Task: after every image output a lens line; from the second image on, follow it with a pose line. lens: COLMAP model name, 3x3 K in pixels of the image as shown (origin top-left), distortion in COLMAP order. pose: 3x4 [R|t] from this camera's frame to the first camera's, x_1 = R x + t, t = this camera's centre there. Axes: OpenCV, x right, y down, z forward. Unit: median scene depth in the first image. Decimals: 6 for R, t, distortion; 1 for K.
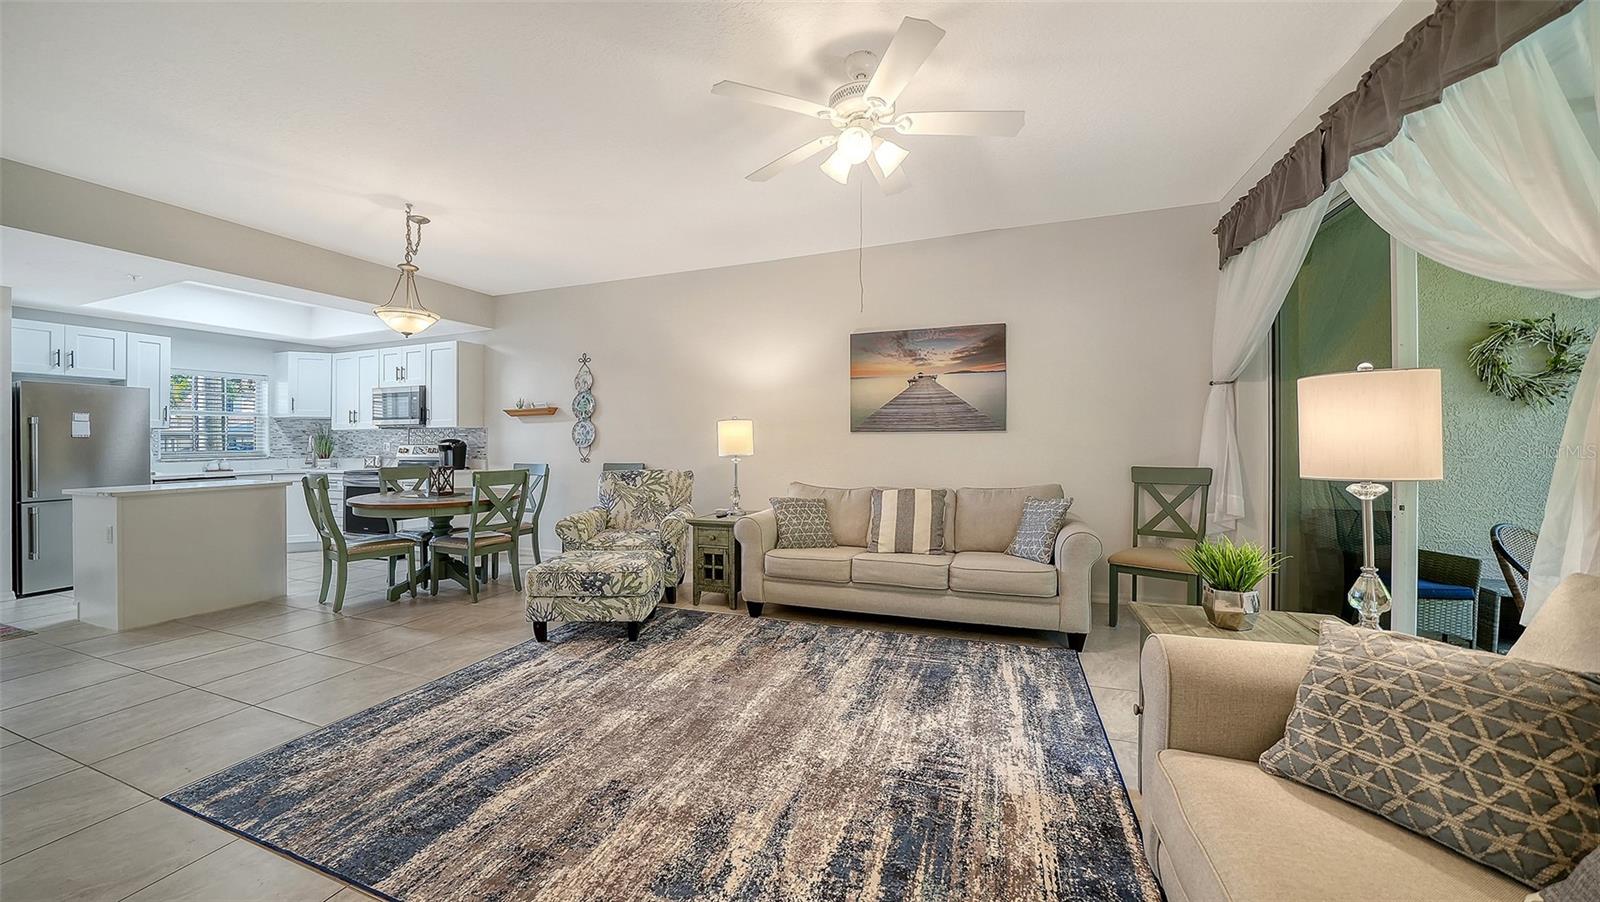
lens RADIAL K [[556.8, 0, 792.9], [0, 556.8, 440.1], [0, 0, 1]] dist [-0.020717, 0.000966]
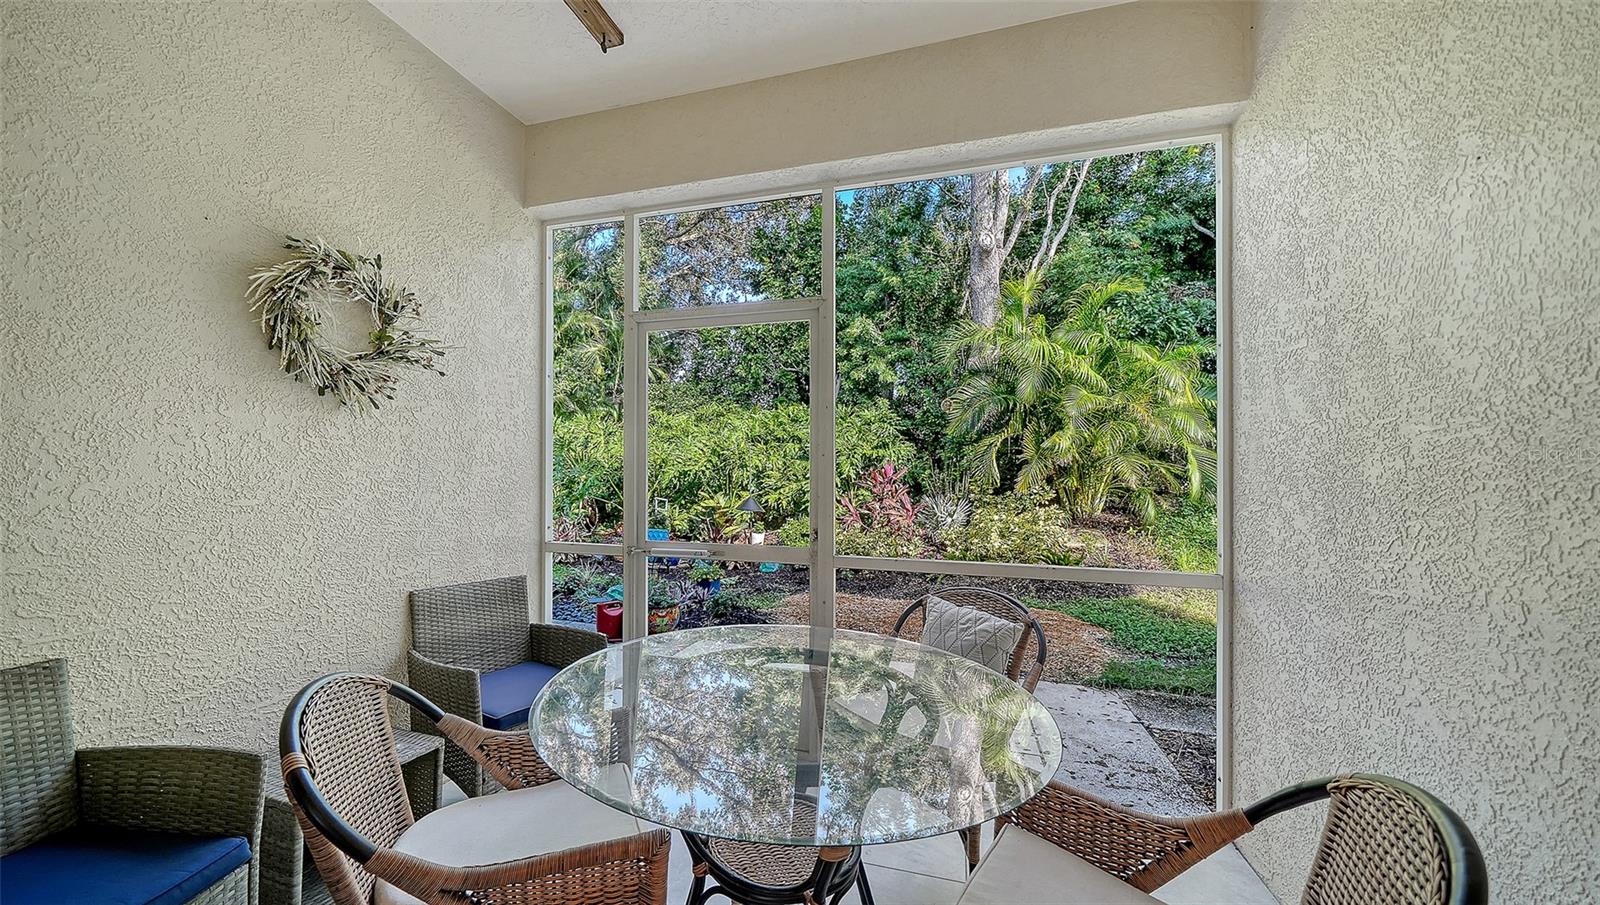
lens RADIAL K [[556.8, 0, 780.3], [0, 556.8, 478.6], [0, 0, 1]] dist [-0.020717, 0.000966]
pose [[-0.053053, -0.004856, 0.998580, 0.738947], [-0.006582, 0.999968, 0.004513, 0.004125], [-0.998570, -0.006334, -0.053083, 0.550209]]
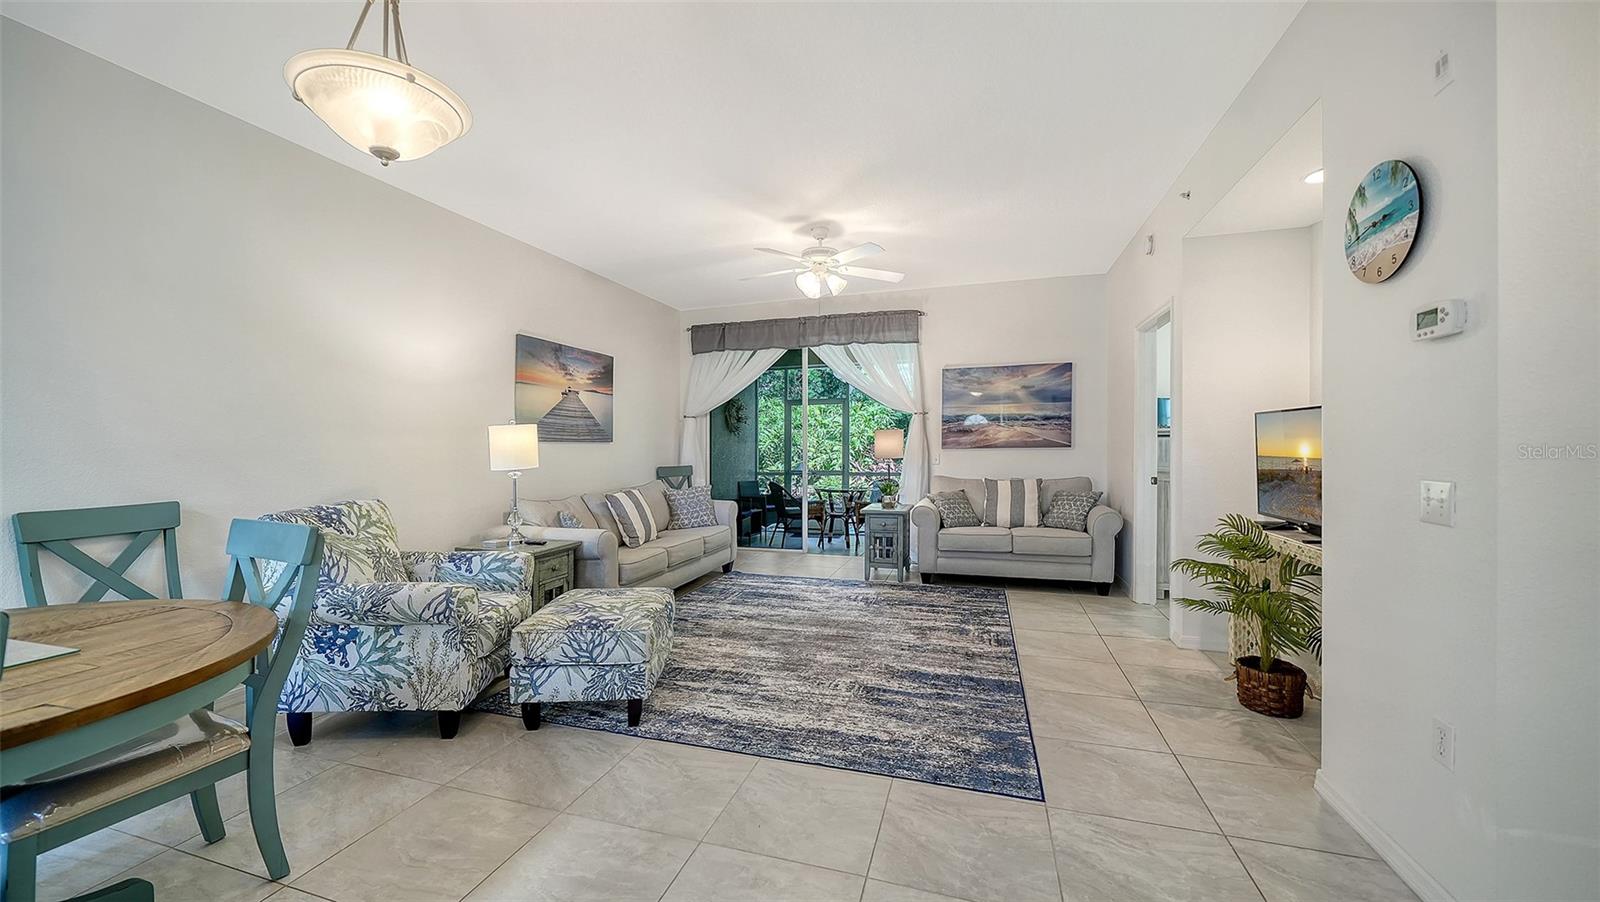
lens RADIAL K [[590.4, 0, 784.4], [0, 590.4, 452.2], [0, 0, 1]] dist [-0.010373, 0.000471]
pose [[-0.033536, -0.003010, 0.999433, -1.248721], [0.004474, 0.999985, 0.003162, 0.004419], [-0.999427, 0.004577, -0.033522, 0.839381]]
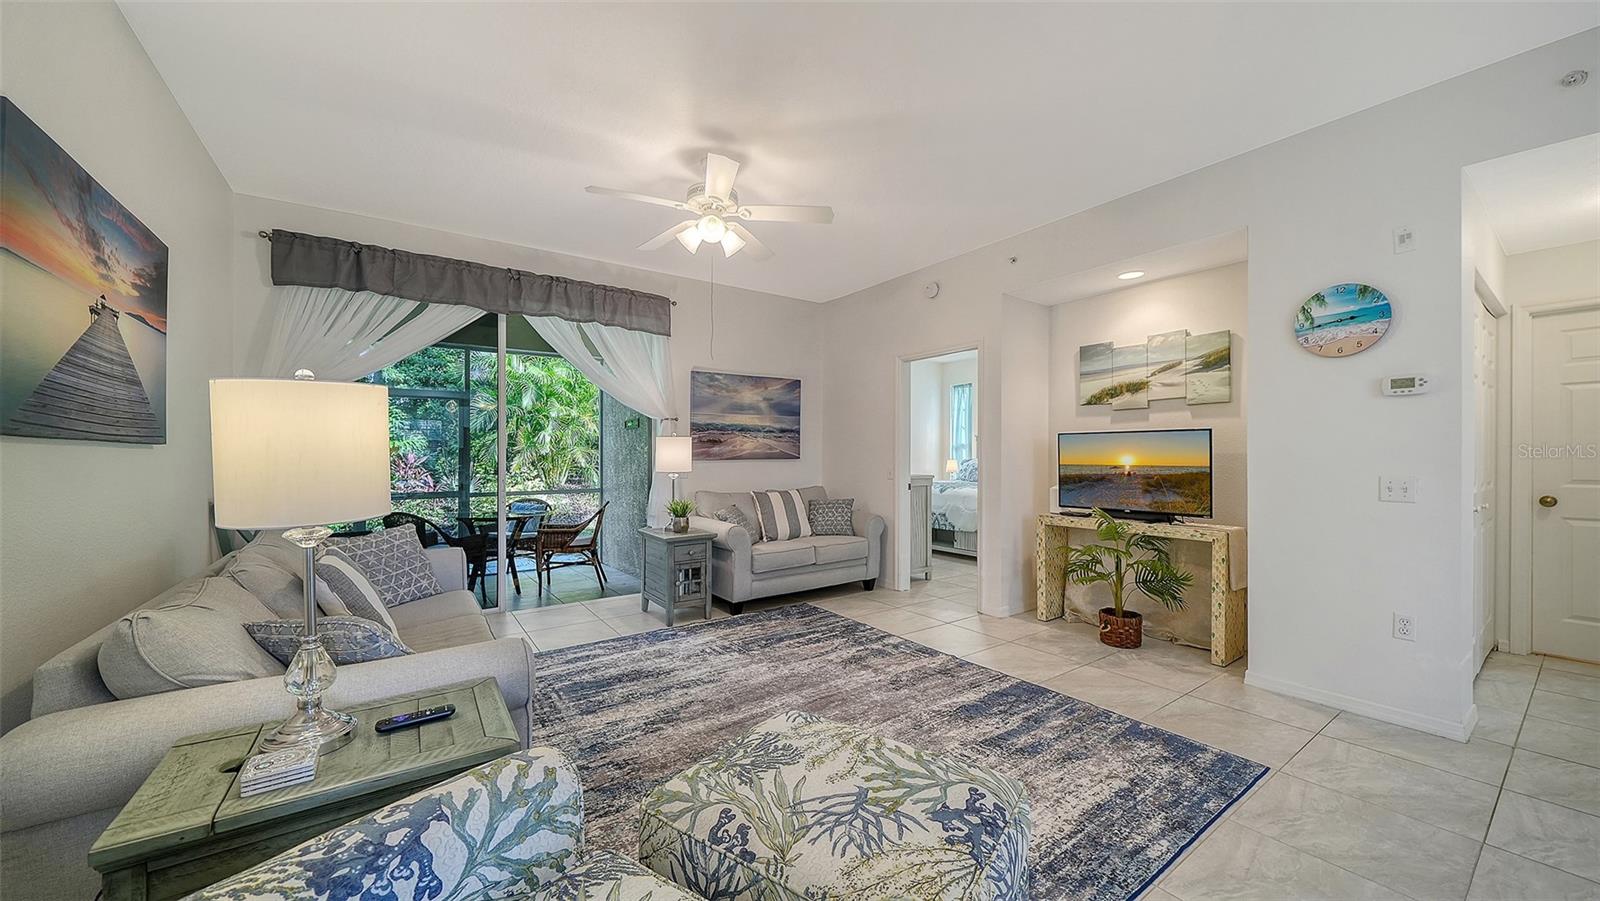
lens RADIAL K [[575.7, 0, 797.8], [0, 575.7, 458.8], [0, 0, 1]] dist [-0.001083, -0.000090]
pose [[-0.822090, 0.006589, 0.569319, -0.581646], [0.006704, 0.999976, -0.001893, 0.002846], [-0.569318, 0.002261, -0.822115, 1.425160]]
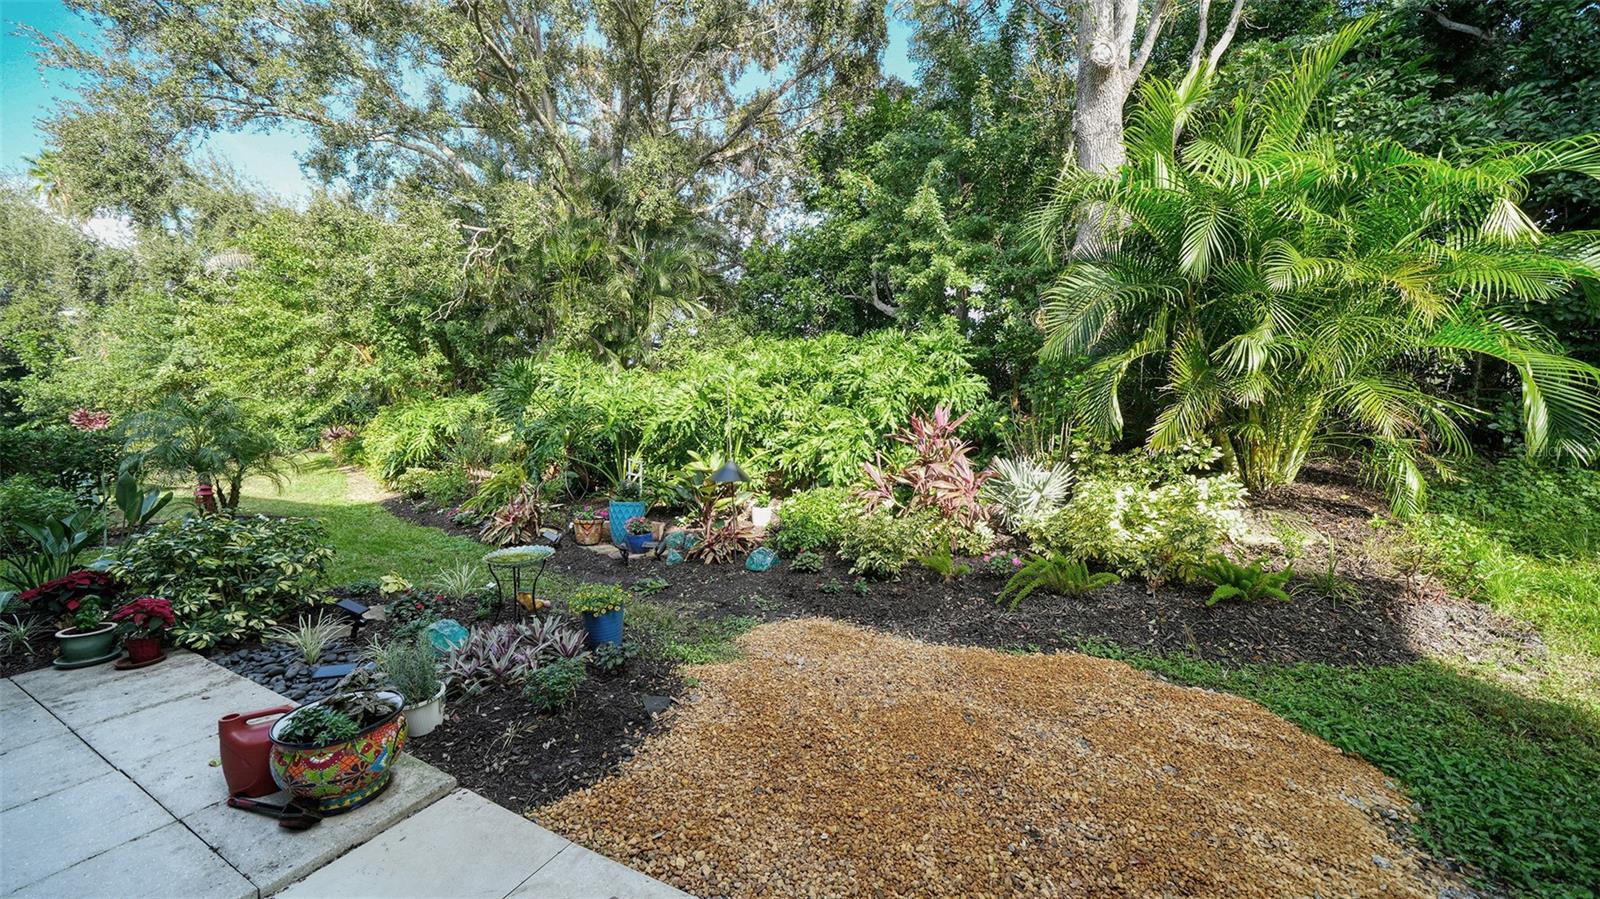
lens RADIAL K [[593.4, 0, 793.7], [0, 593.4, 462.2], [0, 0, 1]] dist [-0.027165, -0.000141]
pose [[0.064535, -0.057887, 0.996235, 1.476818], [0.006255, 0.998320, 0.057603, 0.005788], [-0.997896, 0.002514, 0.064788, 0.245027]]
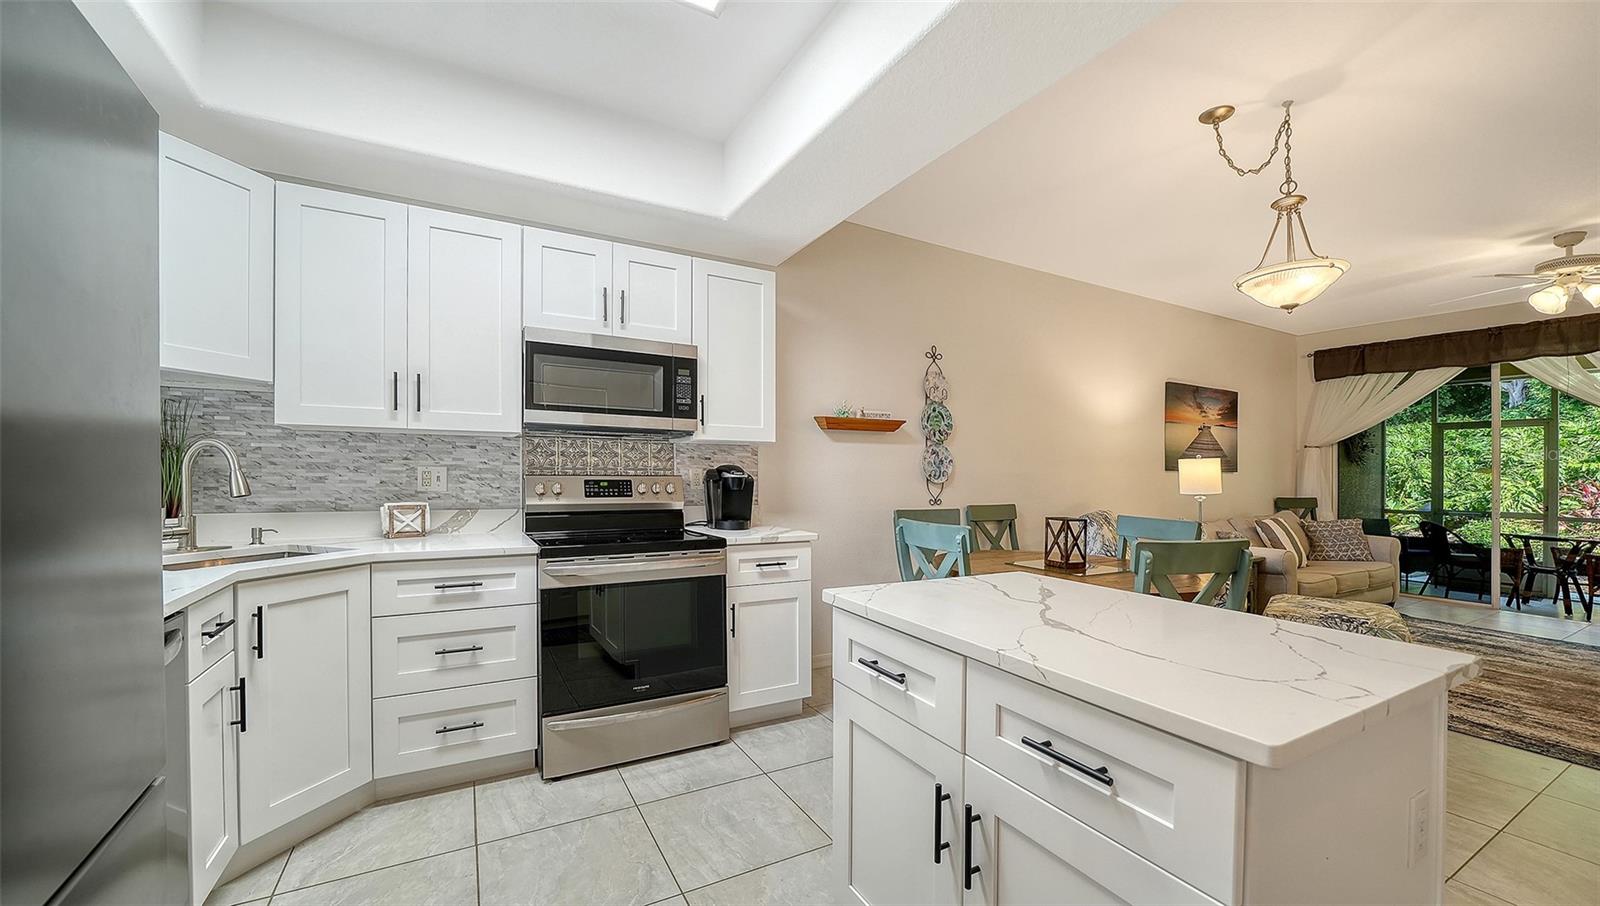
lens RADIAL K [[590.4, 0, 795.7], [0, 590.4, 470.2], [0, 0, 1]] dist [-0.010373, 0.000471]
pose [[0.655802, 0.017561, 0.754728, -1.792583], [-0.018081, 0.999808, -0.007553, 0.010291], [-0.754716, -0.008693, 0.655994, 1.118421]]
